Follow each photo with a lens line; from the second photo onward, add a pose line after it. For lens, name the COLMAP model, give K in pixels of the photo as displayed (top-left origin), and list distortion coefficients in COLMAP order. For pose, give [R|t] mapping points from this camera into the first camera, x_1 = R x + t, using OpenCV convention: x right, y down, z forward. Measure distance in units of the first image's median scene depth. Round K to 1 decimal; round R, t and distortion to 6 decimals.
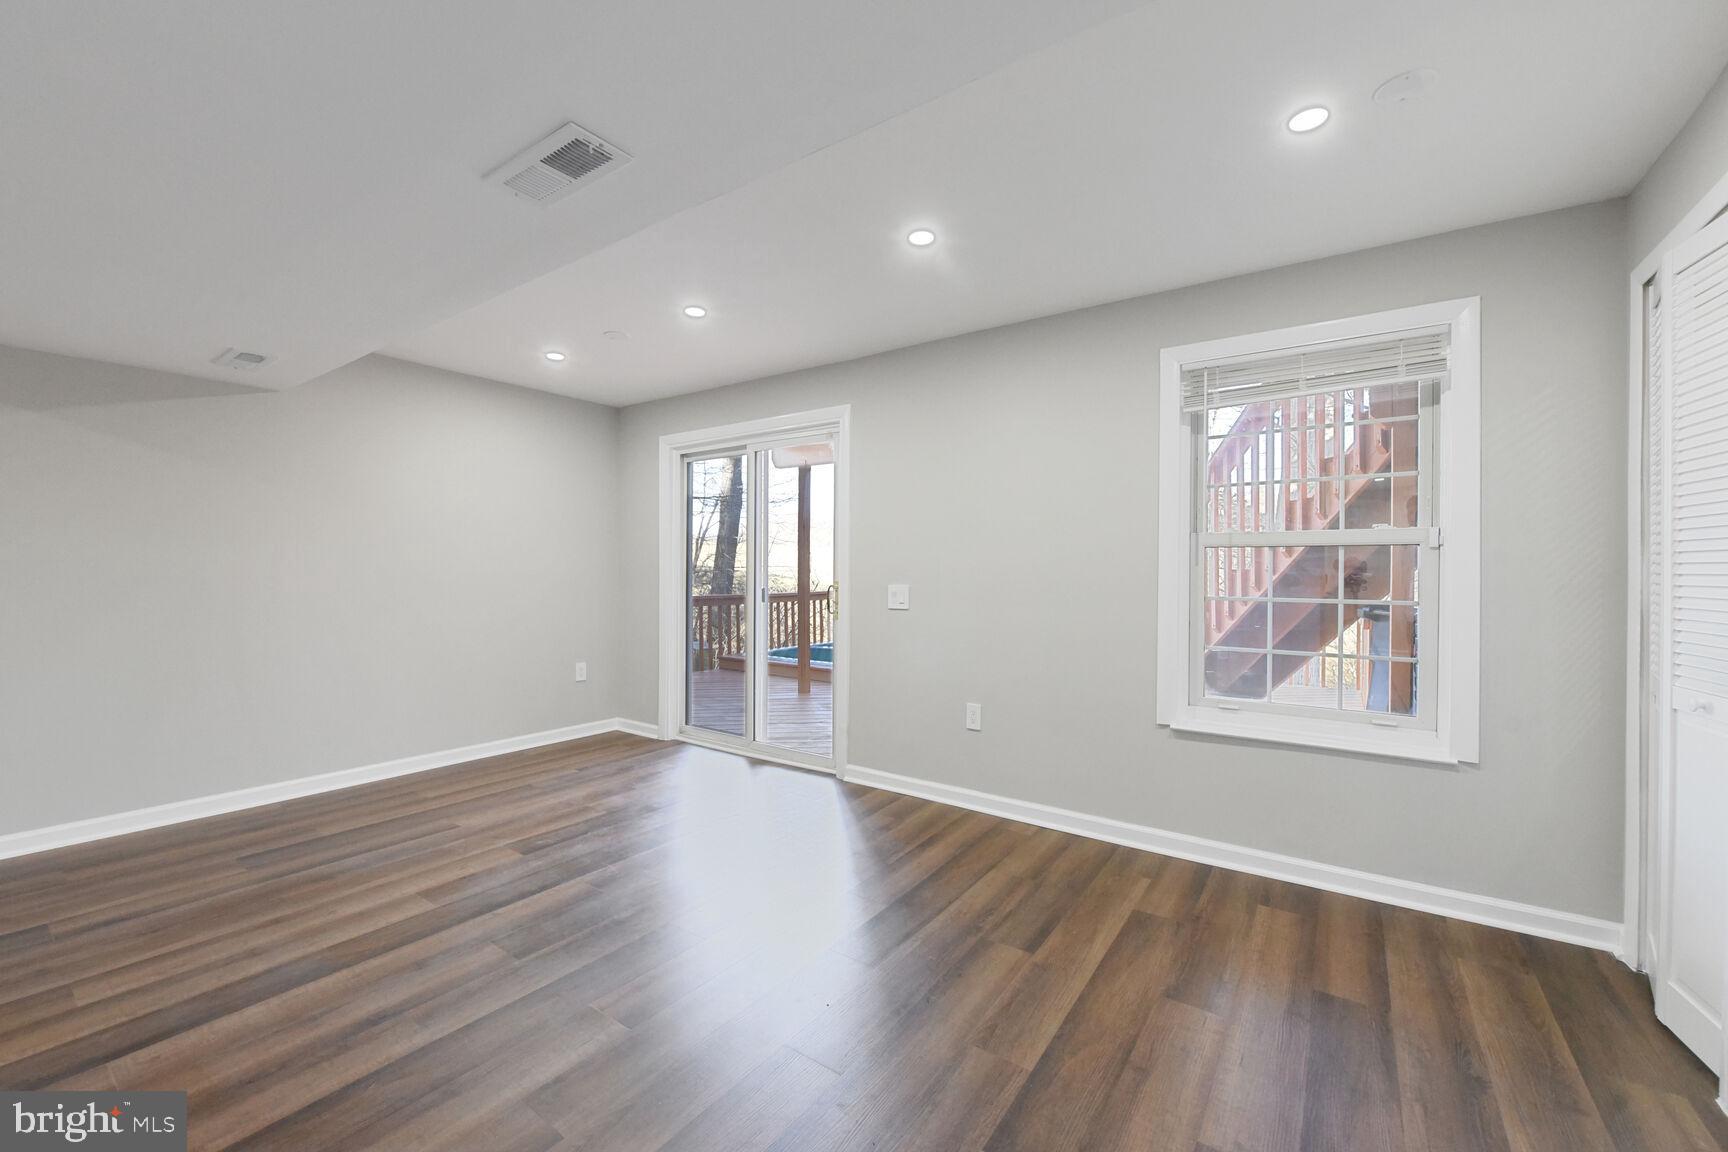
lens RADIAL K [[682.7, 0, 871.0], [0, 682.7, 573.8], [0, 0, 1]] dist [-0.006564, -0.000219]
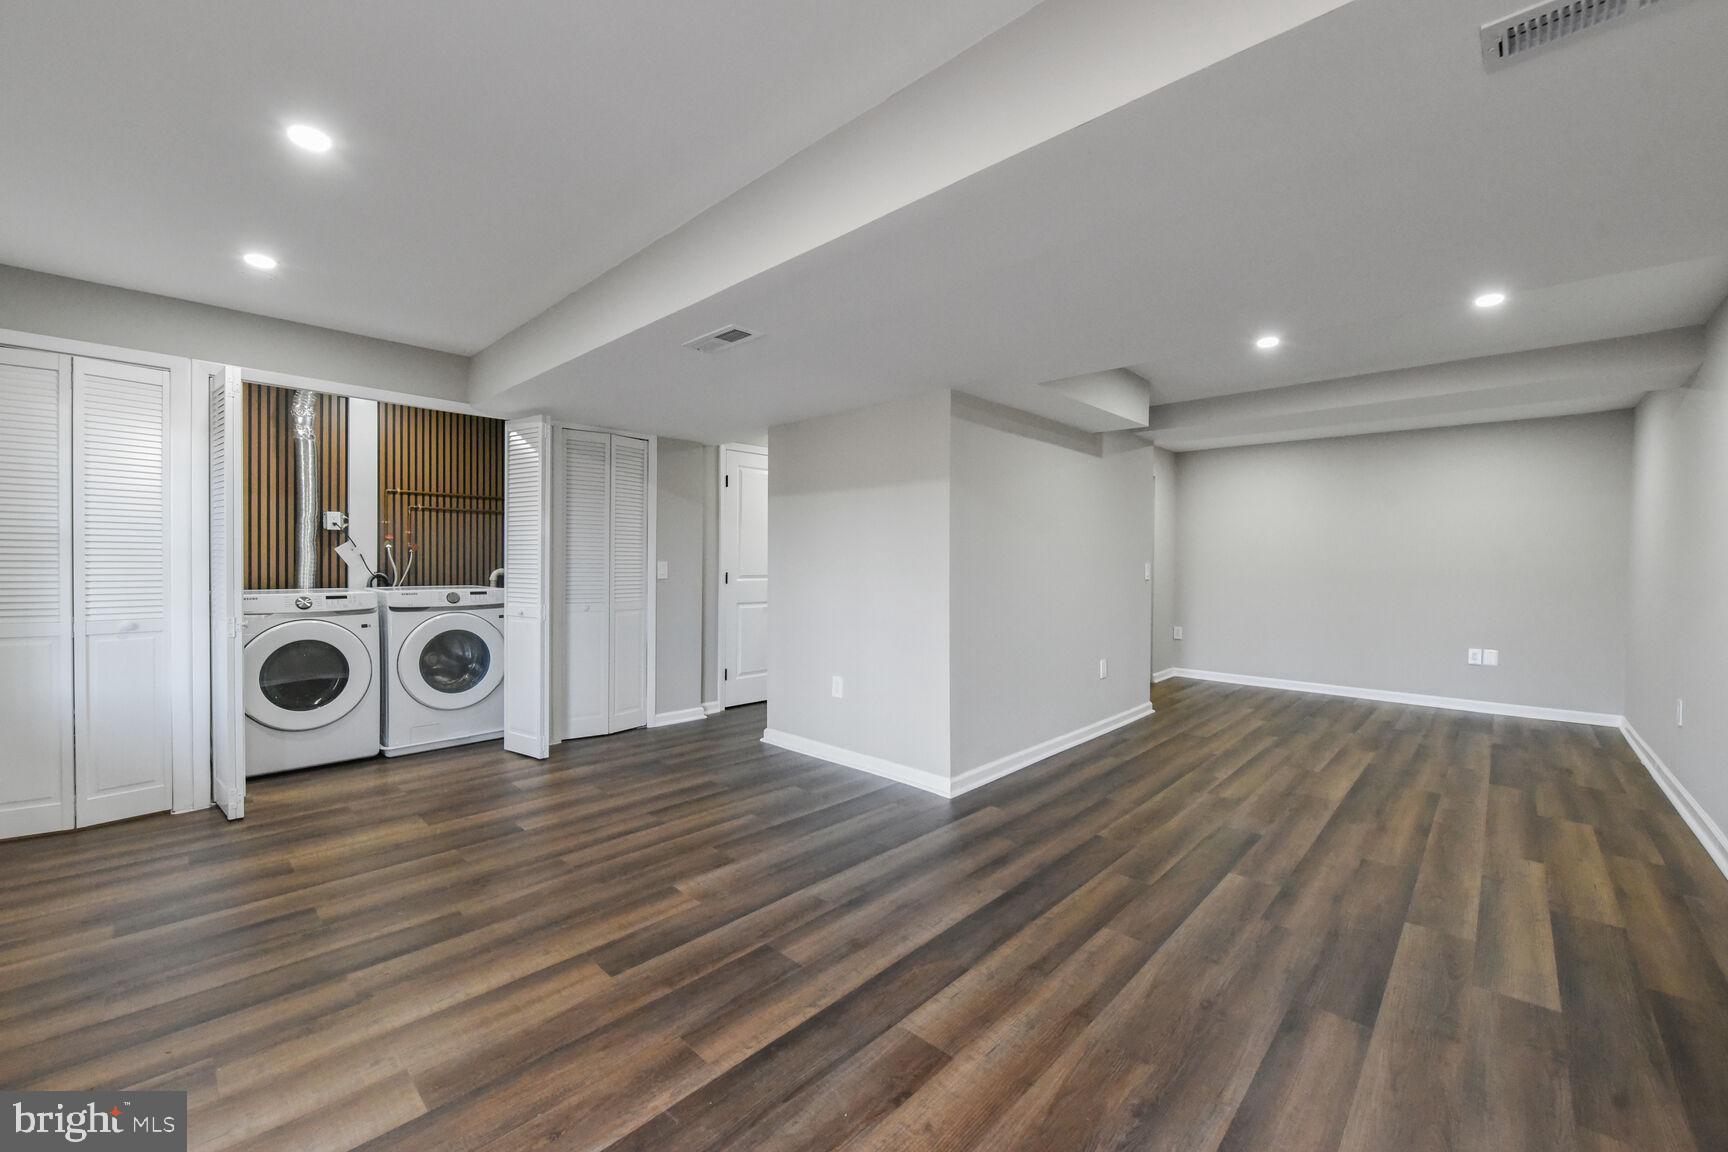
lens RADIAL K [[682.7, 0, 871.0], [0, 682.7, 573.8], [0, 0, 1]] dist [-0.006564, -0.000219]
pose [[-0.988514, -0.015918, 0.150288, -0.778180], [-0.013038, 0.999712, 0.020128, -0.009508], [-0.150565, 0.017937, -0.988437, 1.879532]]
